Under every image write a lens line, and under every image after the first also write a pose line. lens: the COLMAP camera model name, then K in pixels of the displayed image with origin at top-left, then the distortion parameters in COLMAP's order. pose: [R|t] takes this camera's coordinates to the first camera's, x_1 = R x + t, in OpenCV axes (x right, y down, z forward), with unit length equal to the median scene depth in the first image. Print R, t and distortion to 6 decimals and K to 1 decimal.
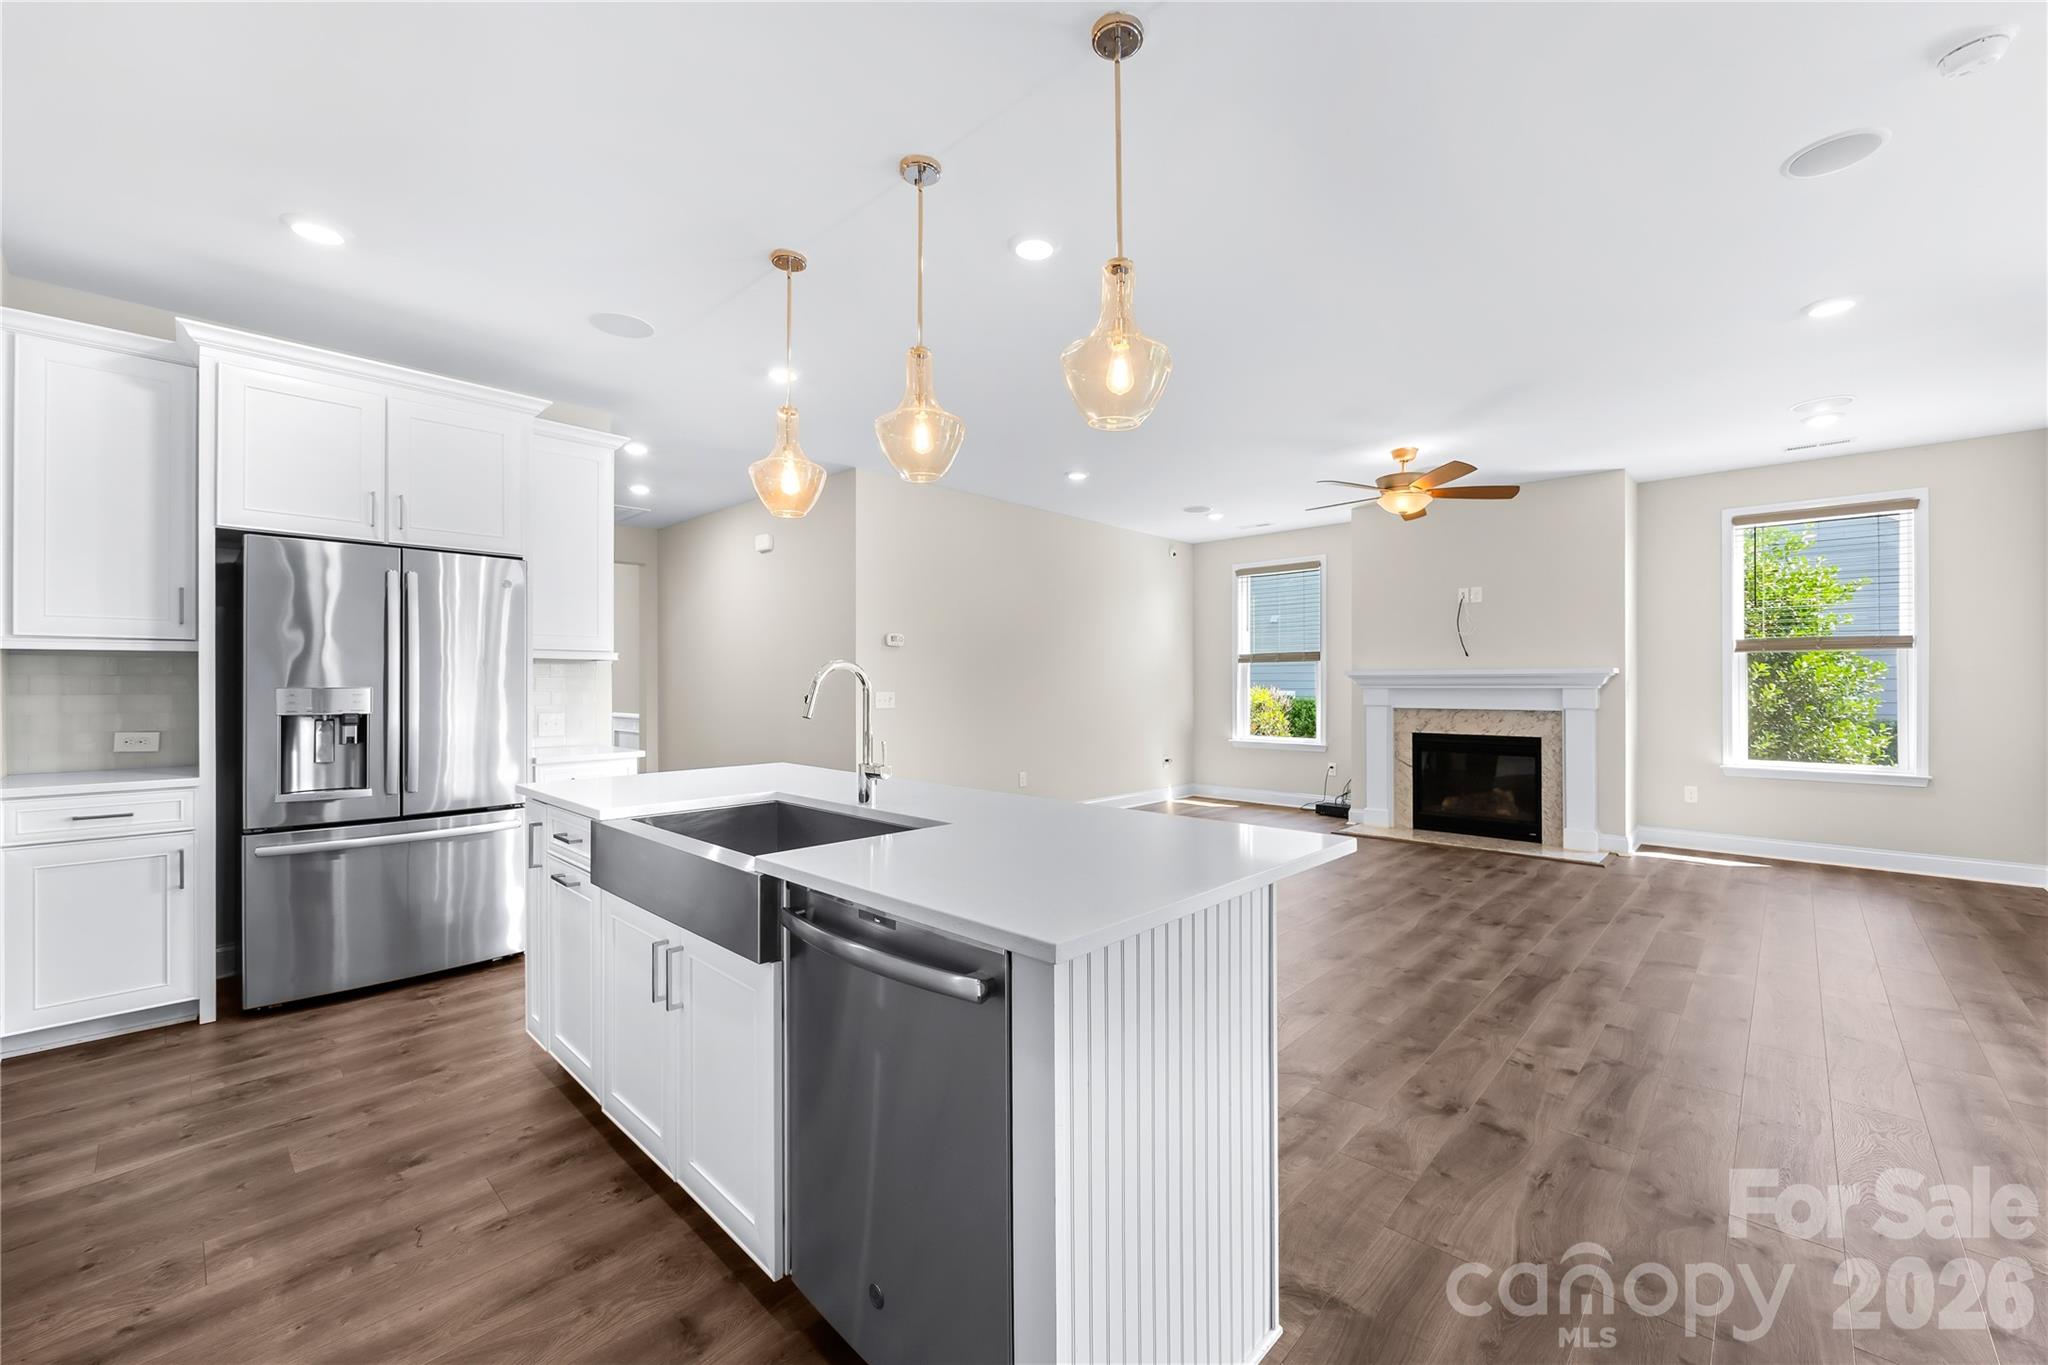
lens RADIAL K [[802.1, 0, 1040.0], [0, 802.1, 683.4], [0, 0, 1]] dist [-0.008281, 0.002204]
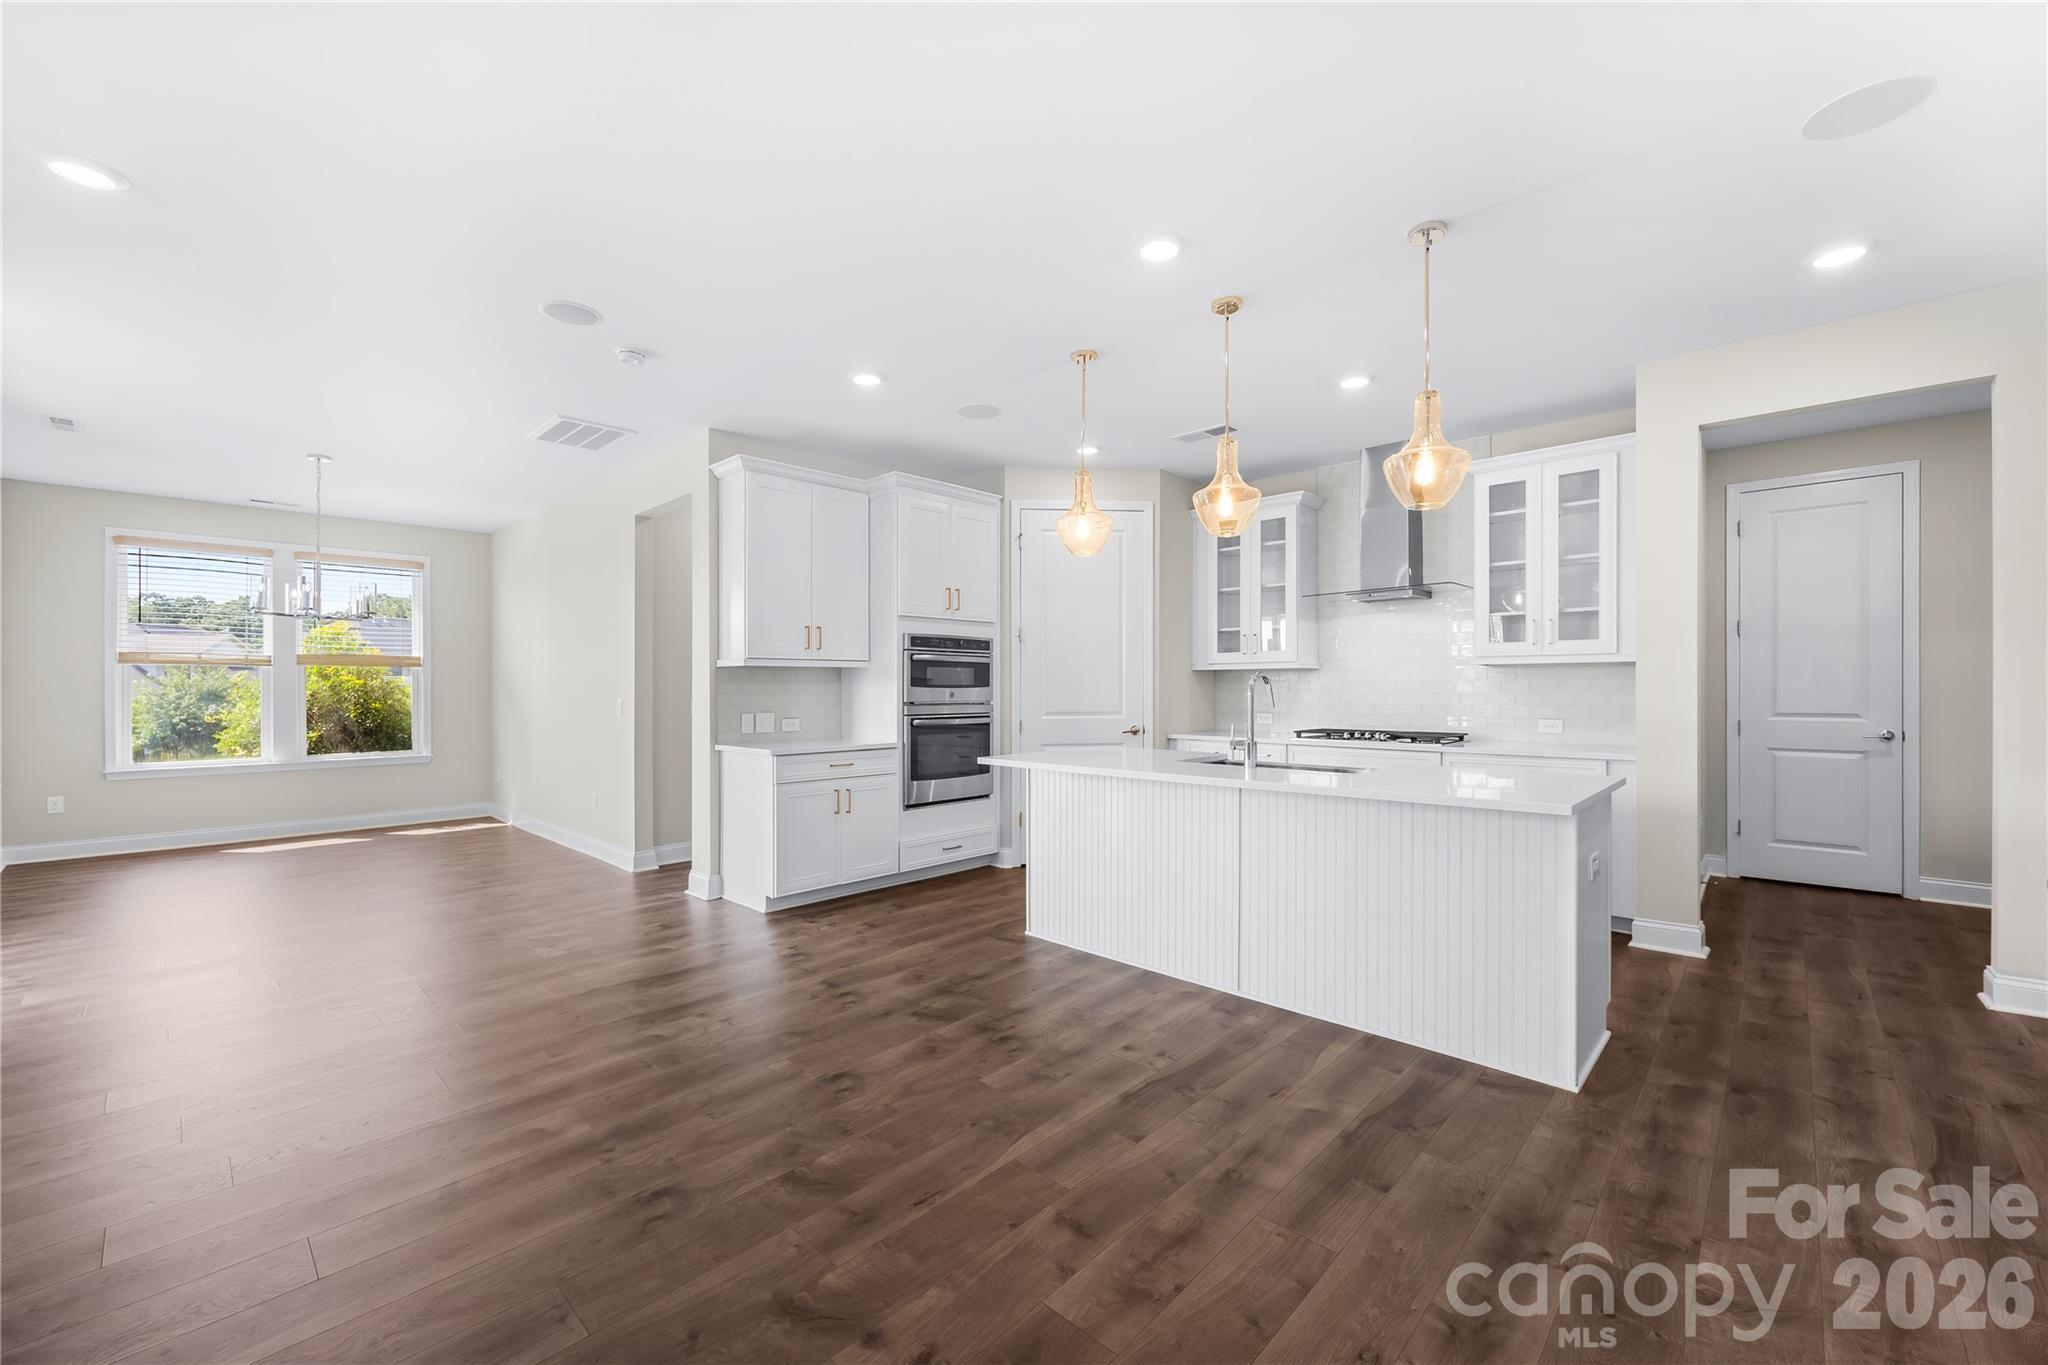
lens RADIAL K [[820.4, 0, 1024.4], [0, 820.4, 692.4], [0, 0, 1]] dist [-0.005140, 0.000286]
pose [[-0.999957, 0.004961, 0.007826, 0.070675], [0.005035, 0.999942, 0.009529, -0.002029], [-0.007778, 0.009568, -0.999924, 0.922897]]
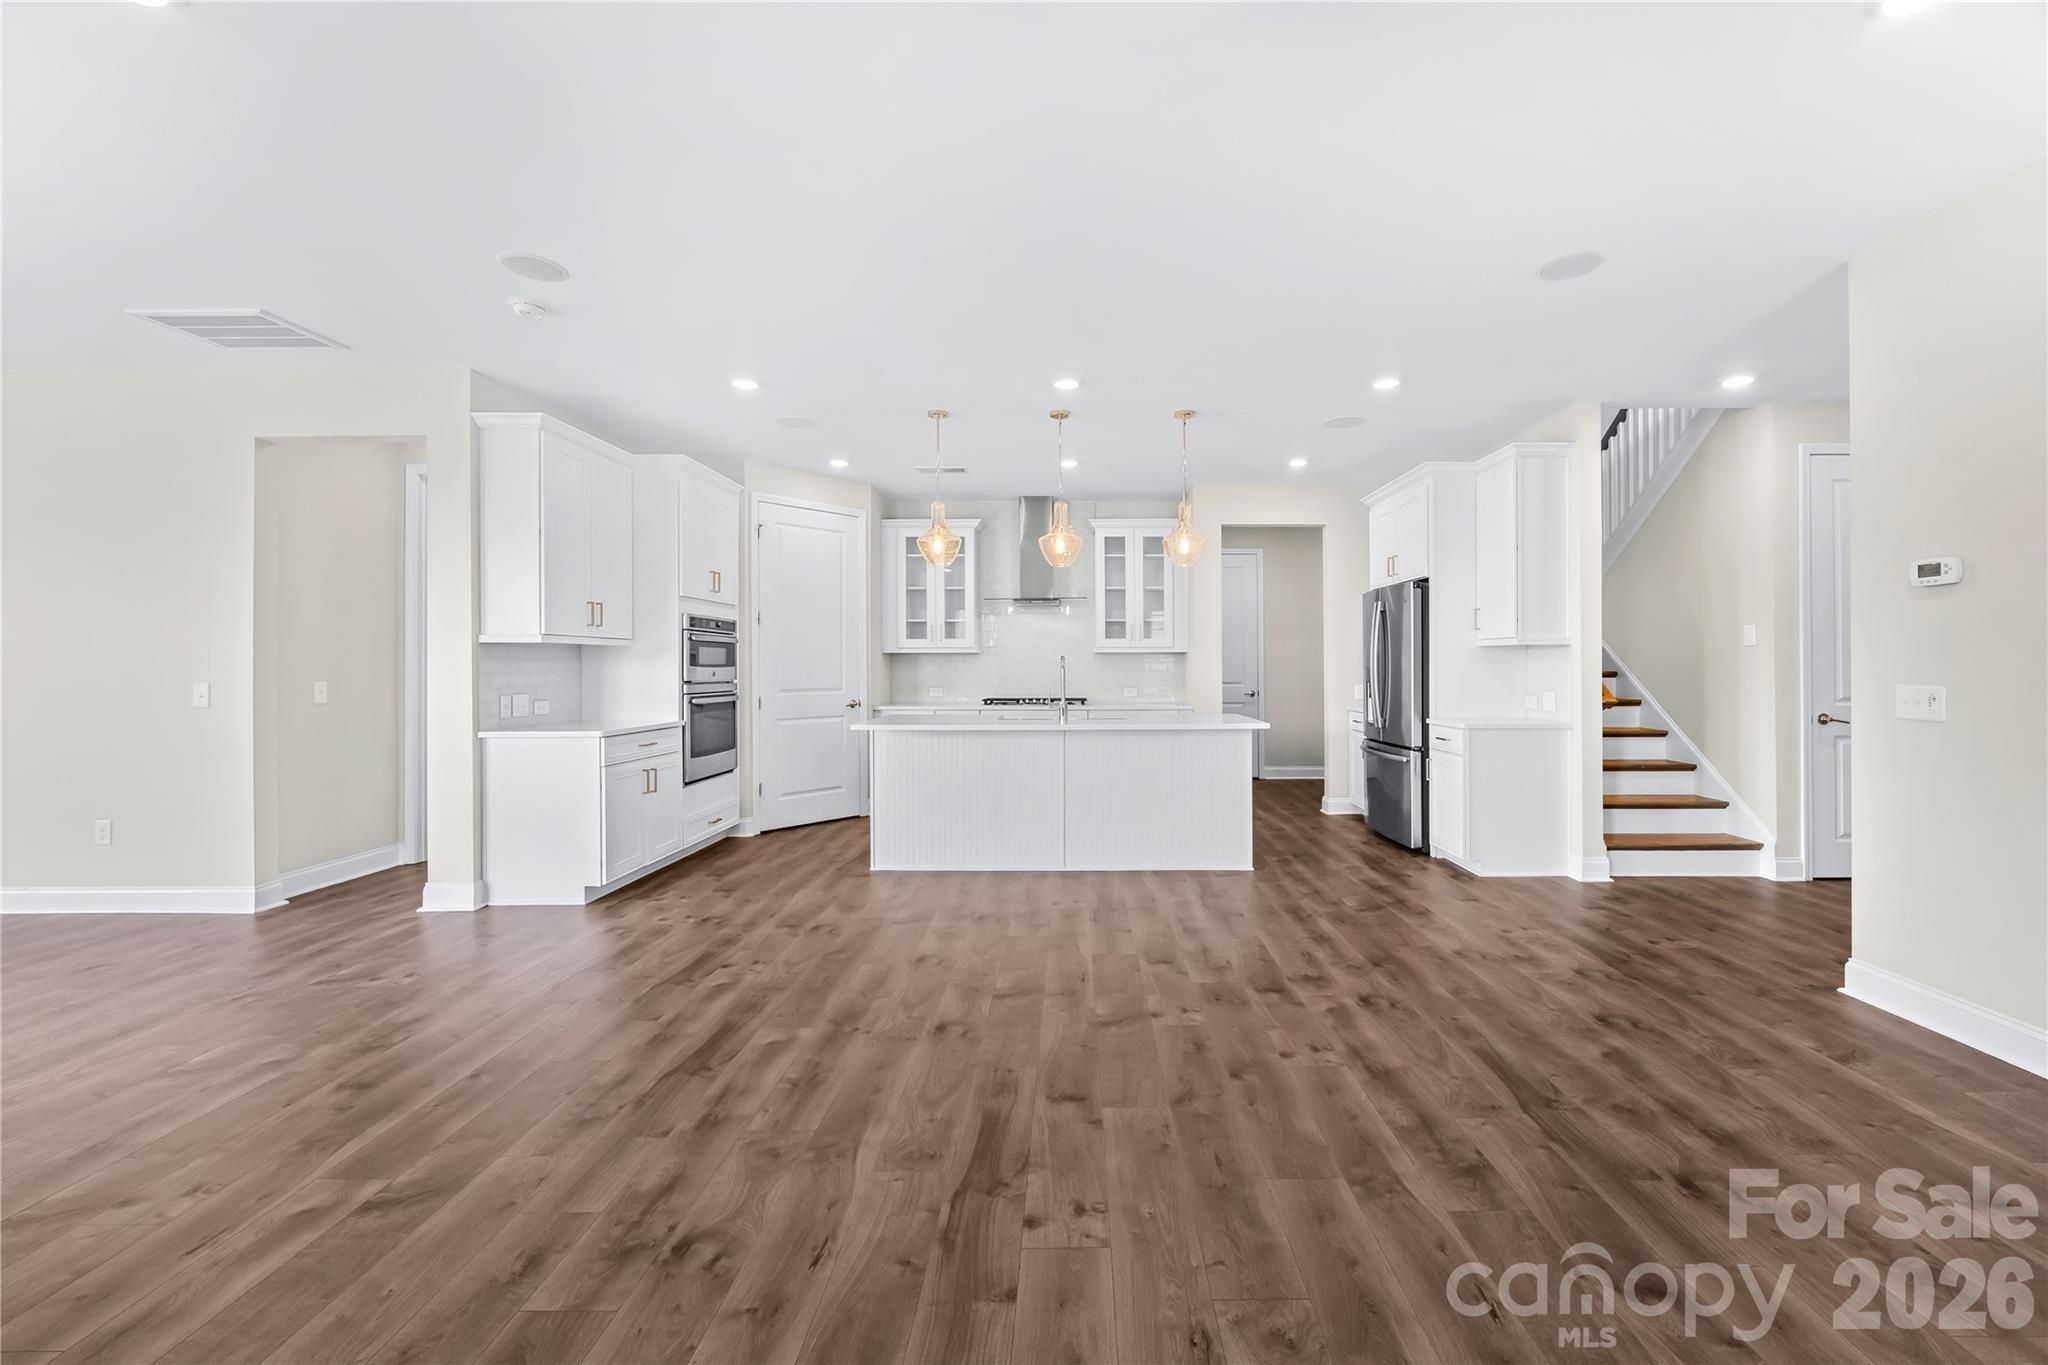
lens RADIAL K [[820.4, 0, 1083.3], [0, 820.4, 659.5], [0, 0, 1]] dist [-0.005140, 0.000286]
pose [[-0.723679, -0.002038, -0.690134, 0.484558], [0.001982, 0.999985, -0.005031, -0.002040], [0.690134, -0.005009, -0.723664, 0.986591]]
